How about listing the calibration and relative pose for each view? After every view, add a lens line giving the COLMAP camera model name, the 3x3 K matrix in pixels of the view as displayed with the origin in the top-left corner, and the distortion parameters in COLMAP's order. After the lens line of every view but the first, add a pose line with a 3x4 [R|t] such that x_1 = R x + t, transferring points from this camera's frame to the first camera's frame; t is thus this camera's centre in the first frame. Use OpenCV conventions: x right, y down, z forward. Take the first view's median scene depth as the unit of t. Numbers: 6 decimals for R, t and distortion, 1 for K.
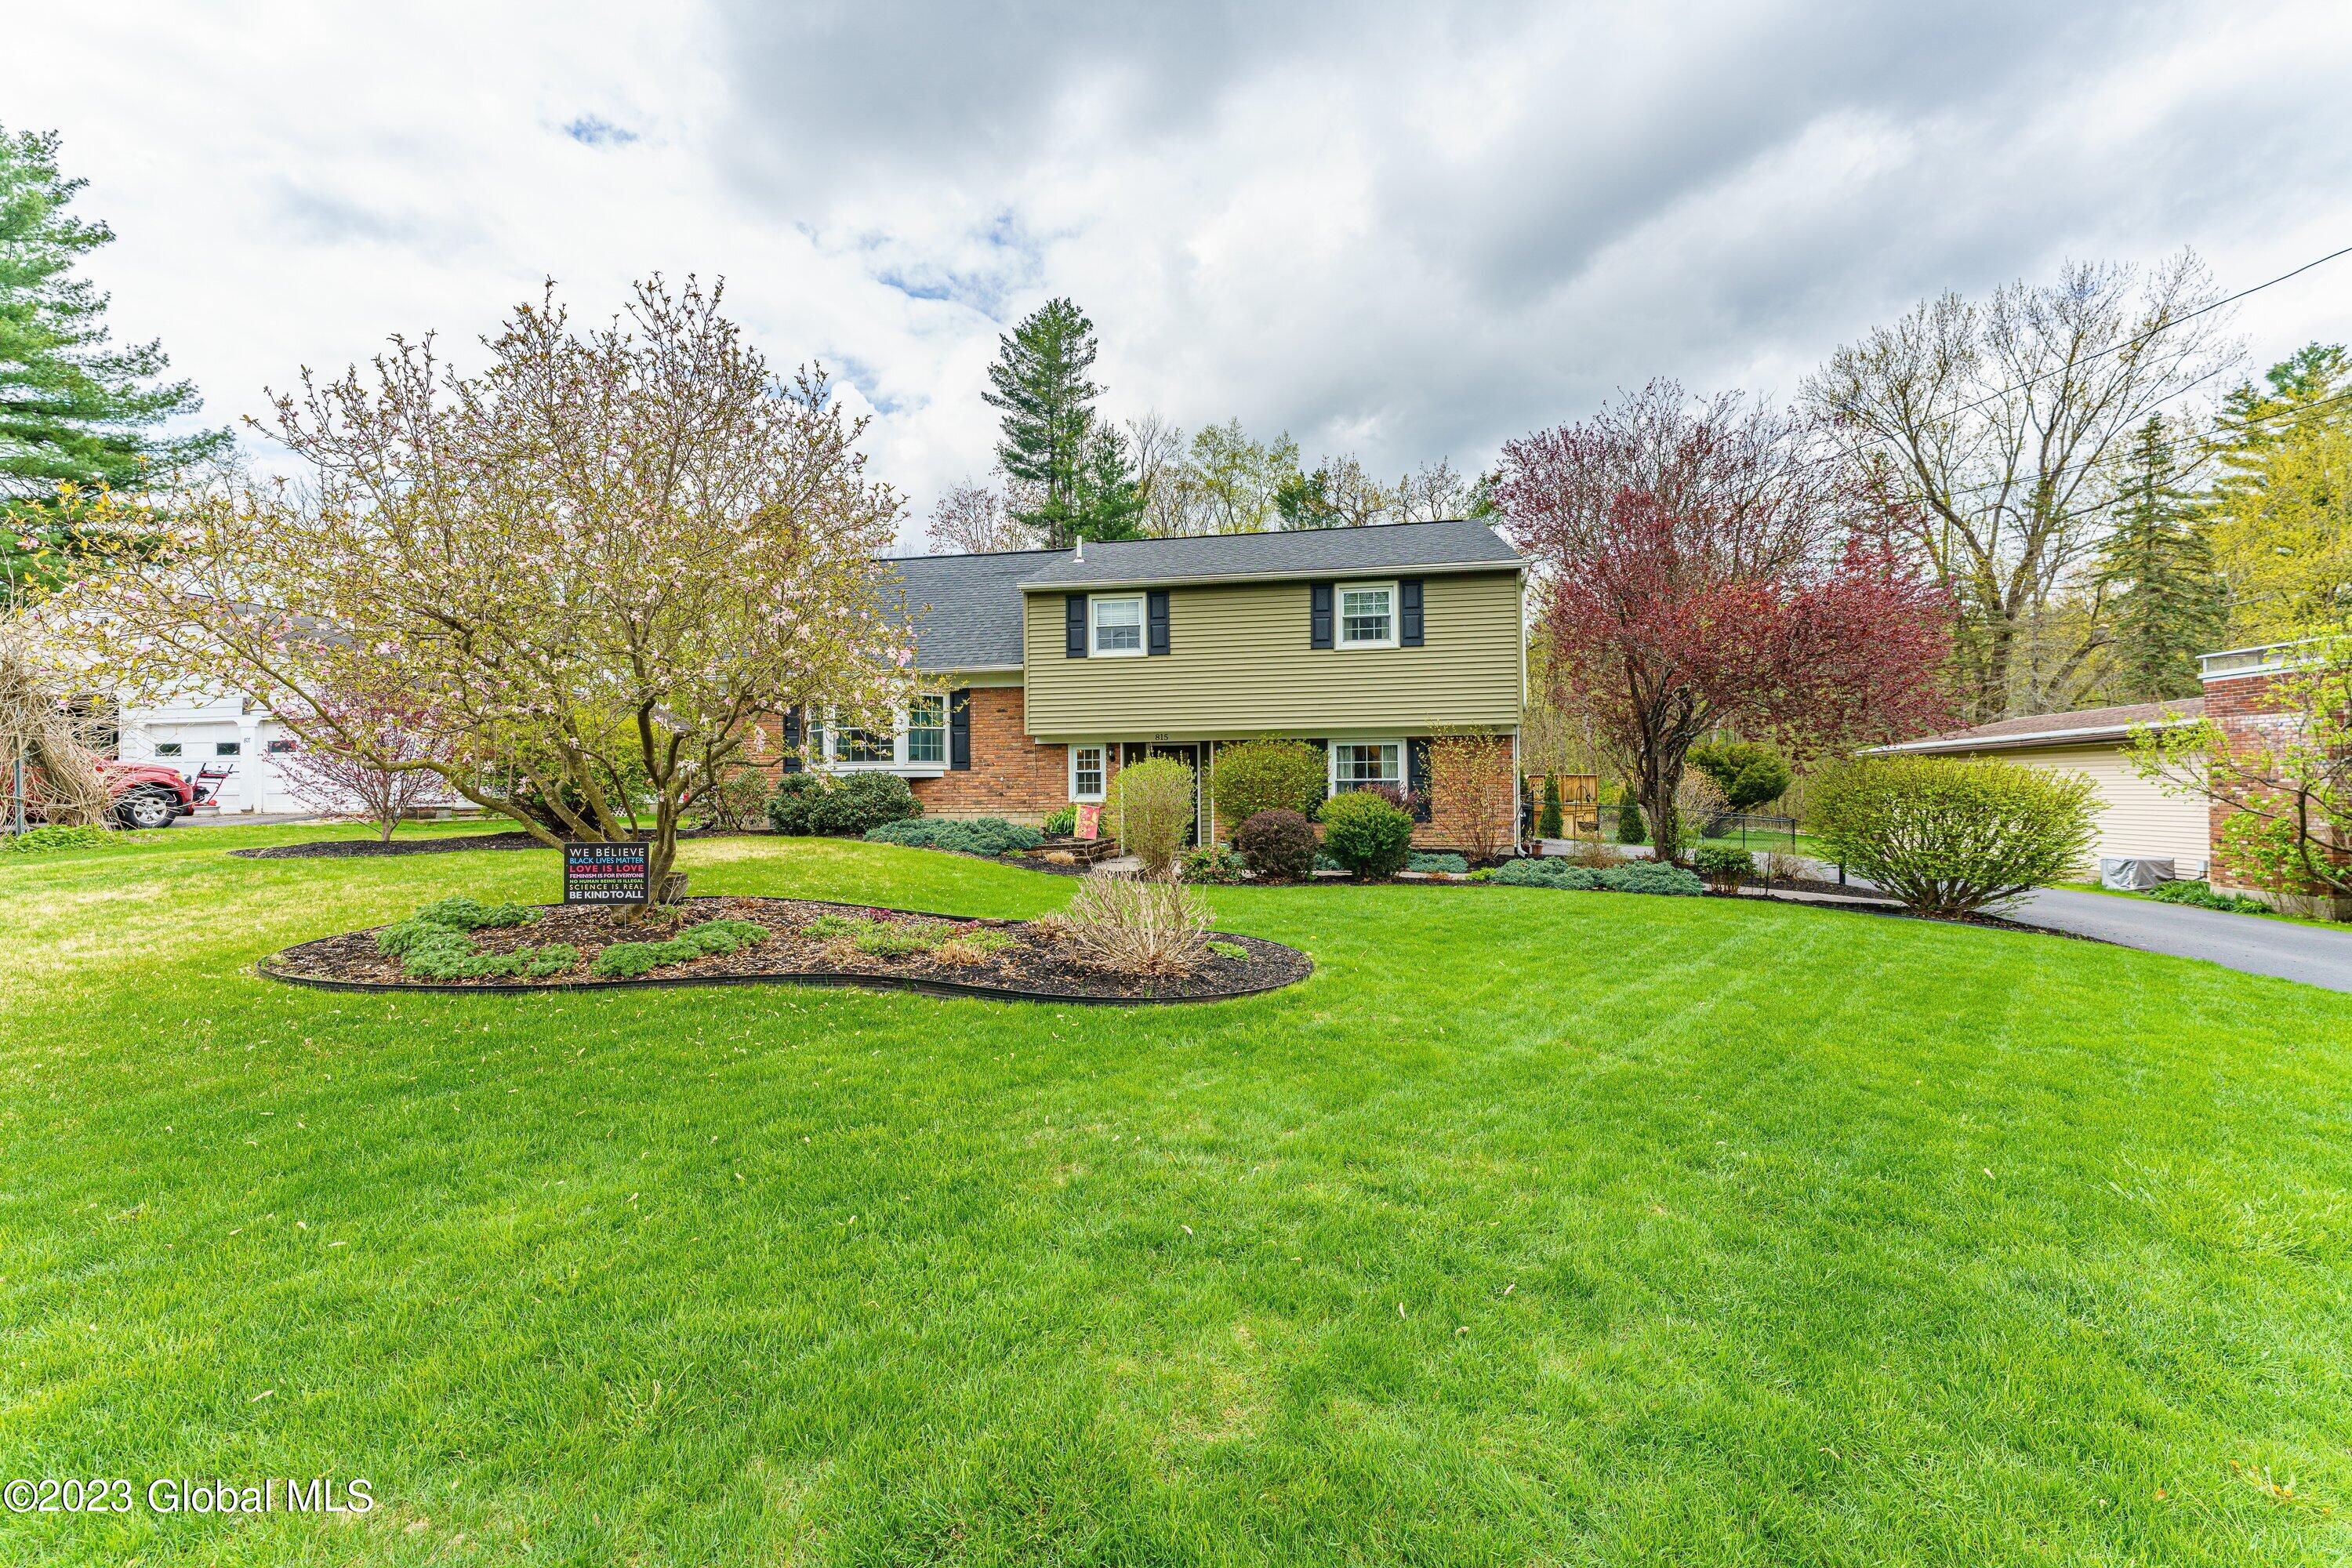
lens RADIAL K [[941.2, 0, 1154.8], [0, 941.2, 782.8], [0, 0, 1]] dist [0.006937, -0.002604]
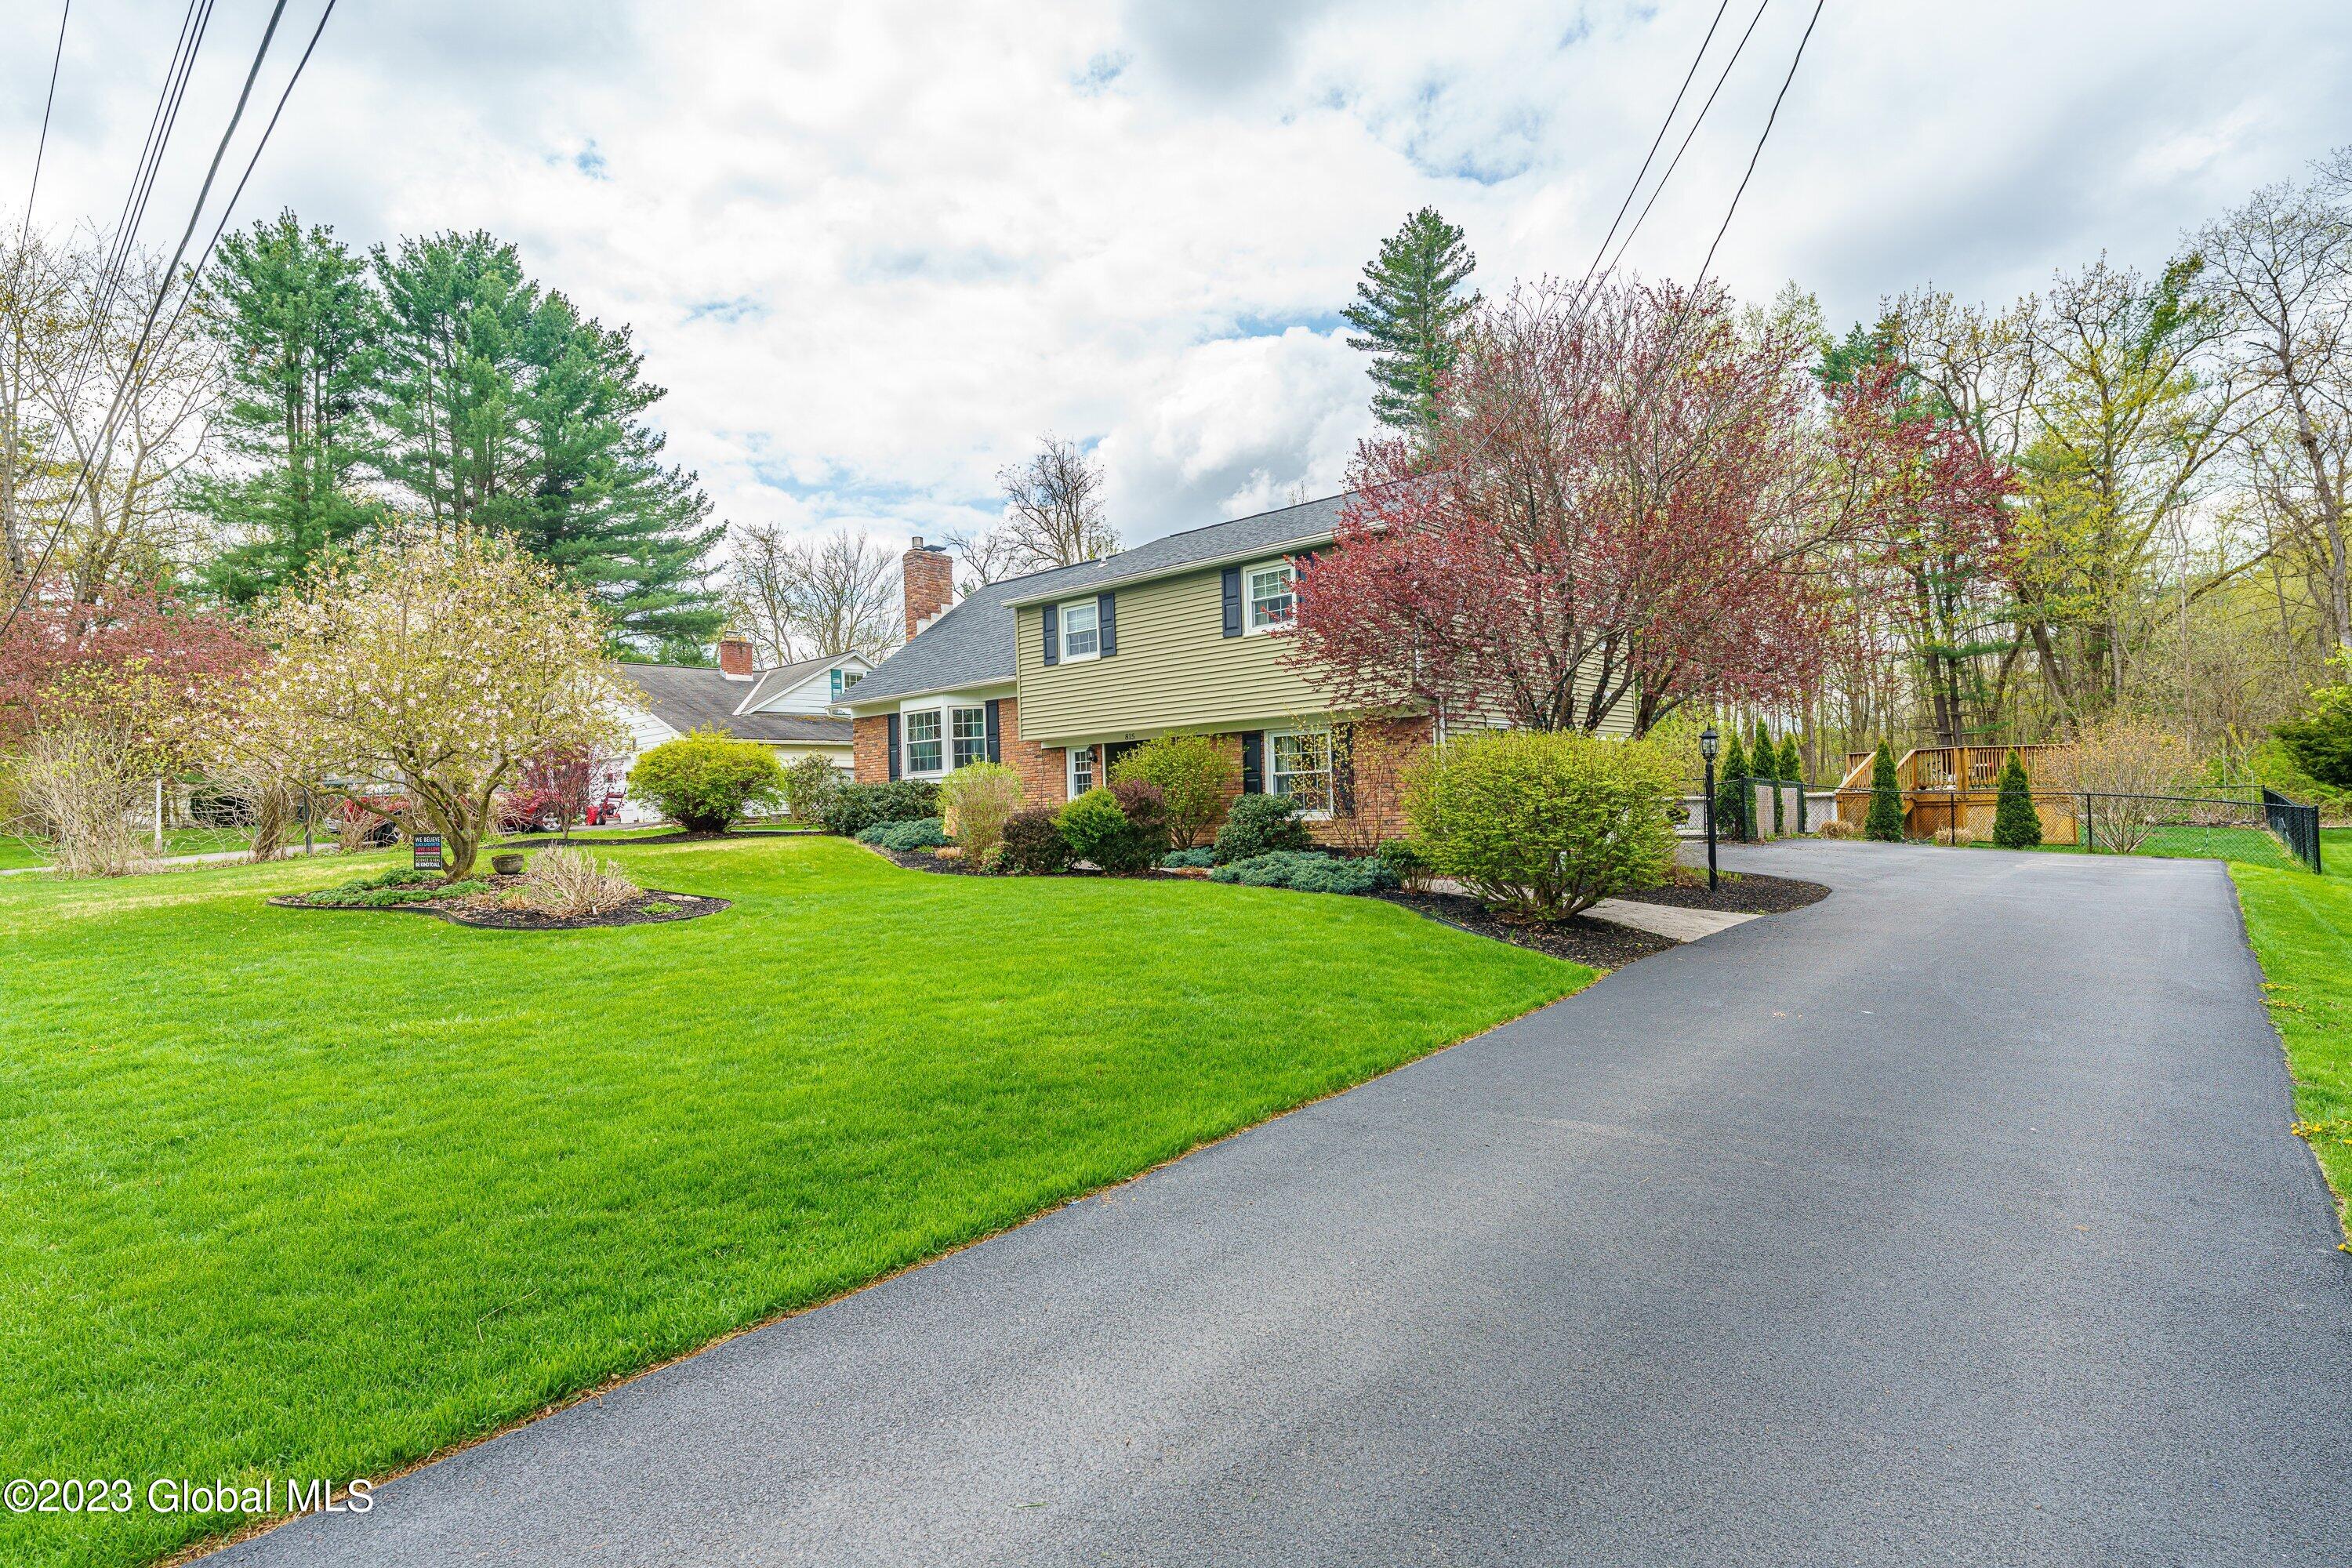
lens RADIAL K [[1157.7, 0, 1171.4], [0, 1157.7, 789.2], [0, 0, 1]] dist [-0.013932, 0.002922]
pose [[0.853627, -0.027513, -0.520157, 0.680566], [0.030672, 0.999526, -0.002533, 0.012256], [0.519980, -0.013792, 0.854067, -0.034059]]
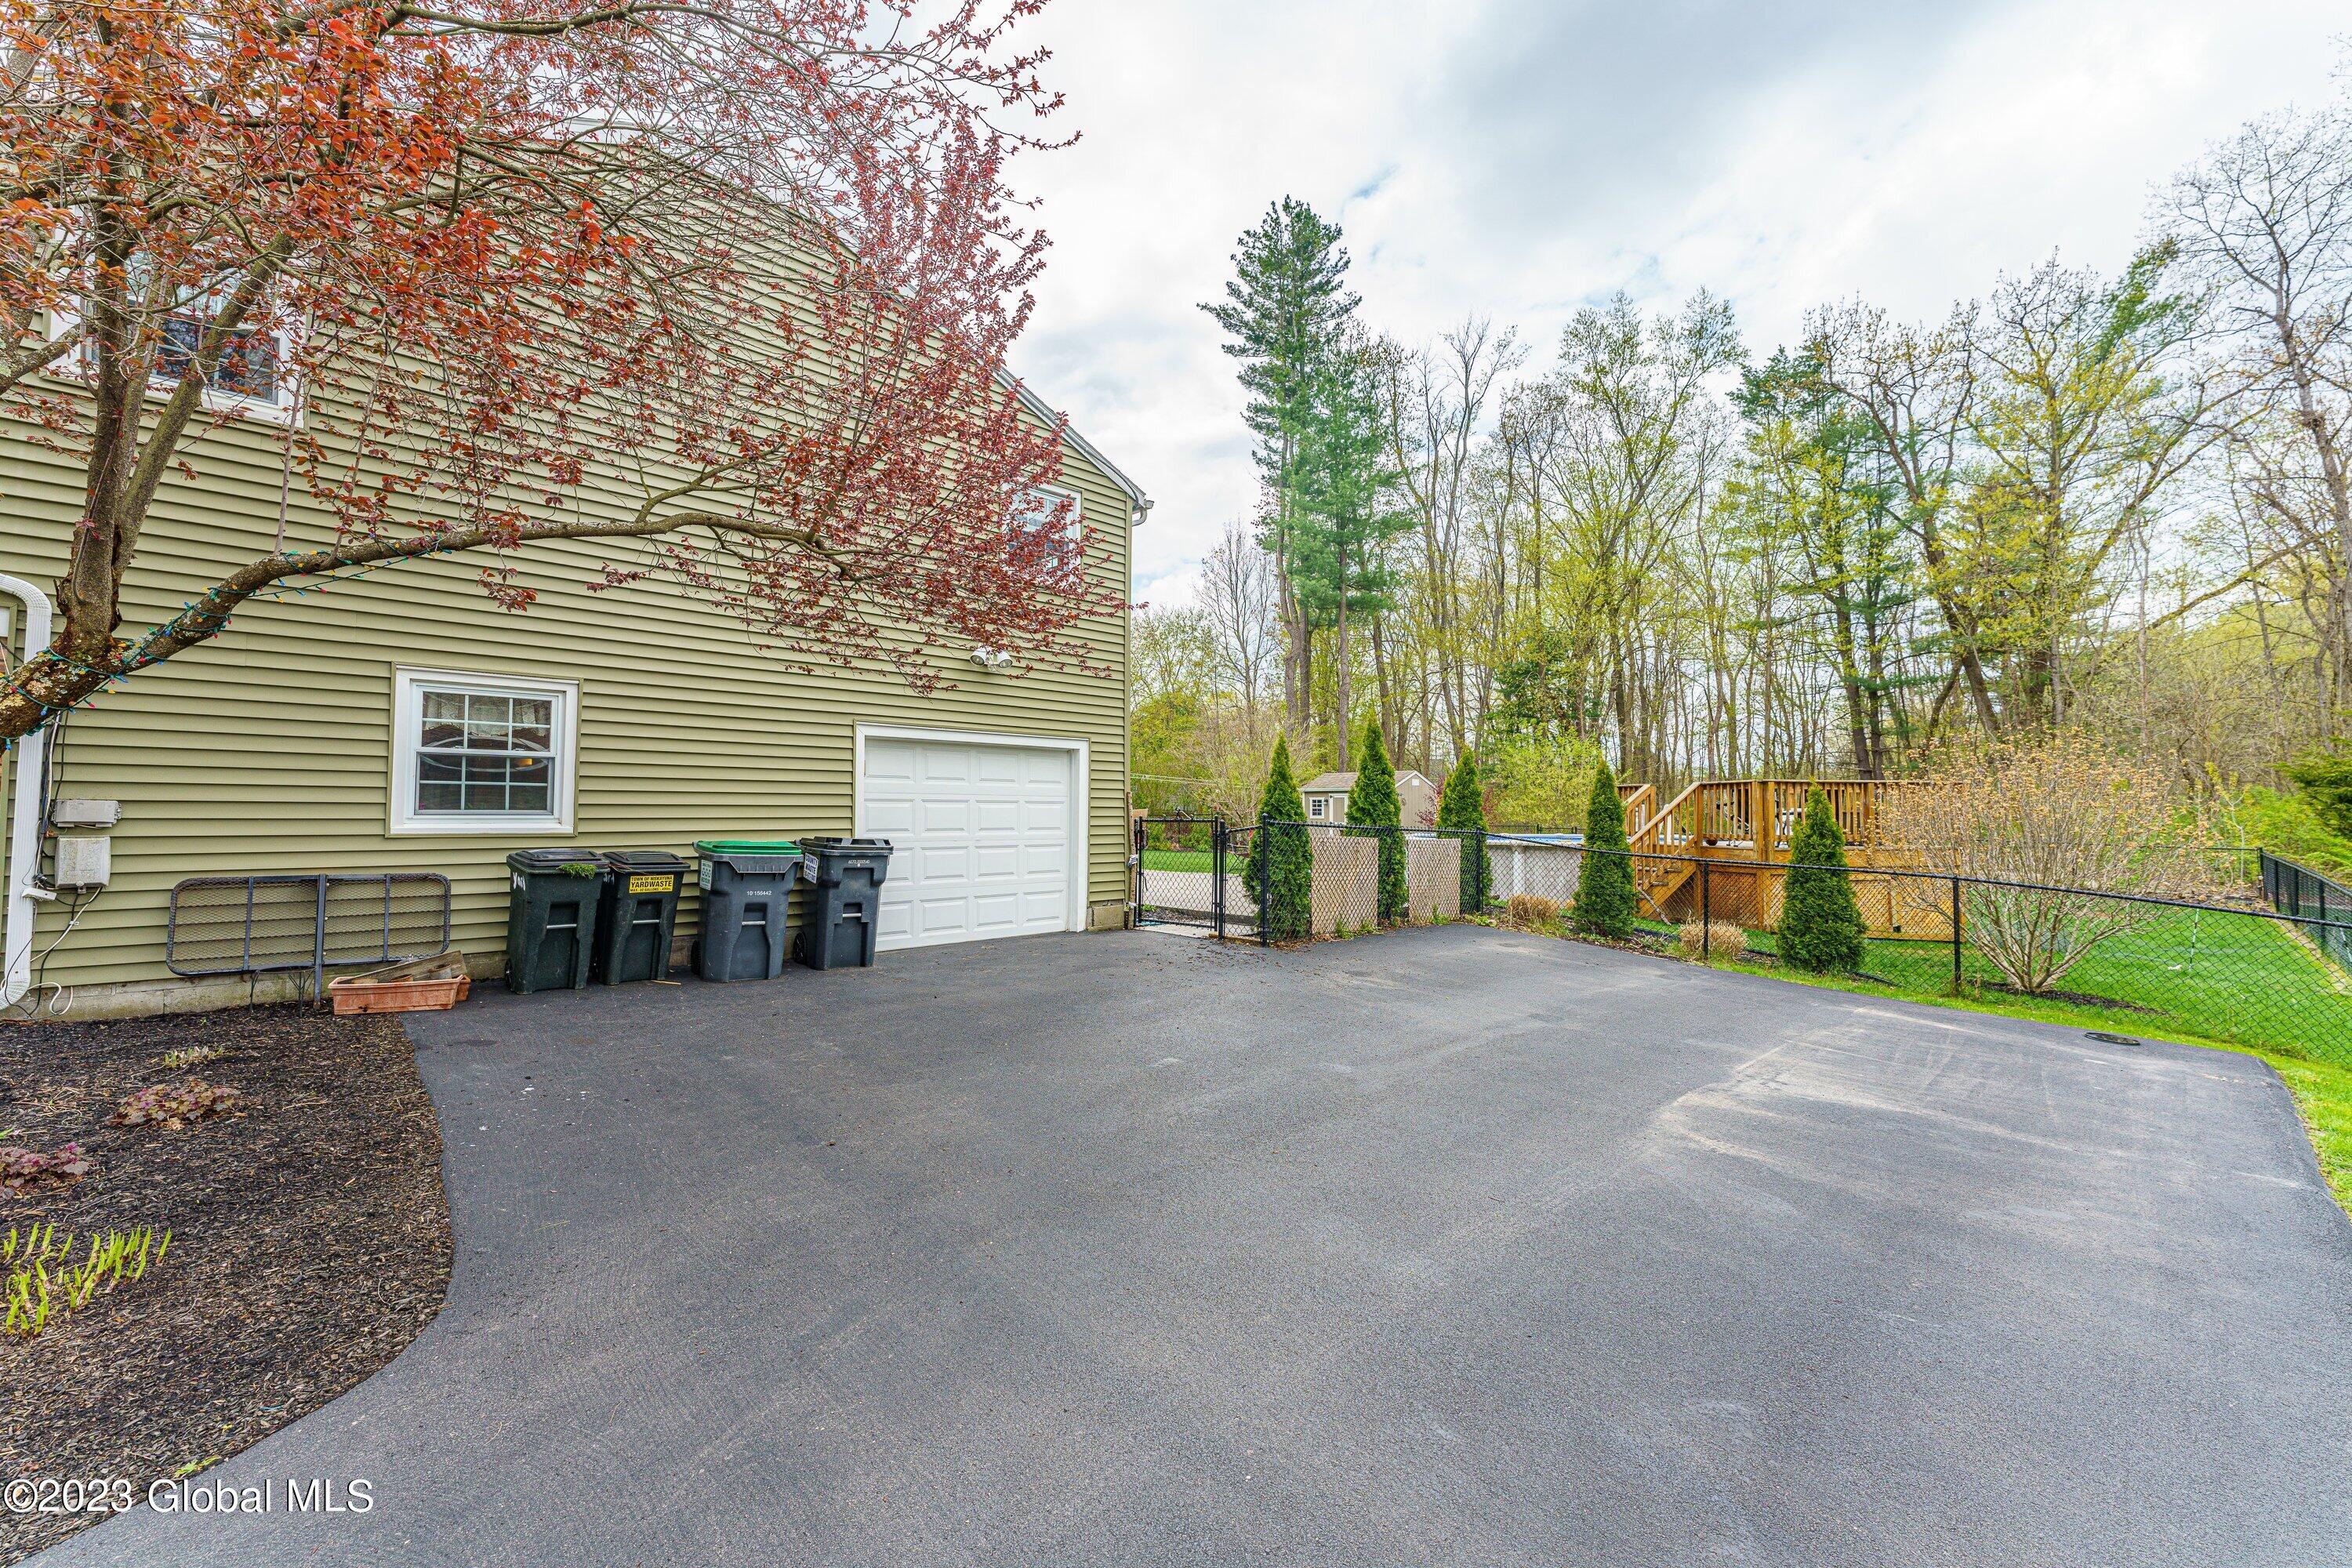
lens RADIAL K [[941.2, 0, 1180.7], [0, 941.2, 780.1], [0, 0, 1]] dist [0.006937, -0.002604]
pose [[0.818324, -0.008888, -0.574688, 0.829055], [-0.004678, 0.999744, -0.022122, 0.004462], [0.574738, 0.020791, 0.818073, 0.858049]]
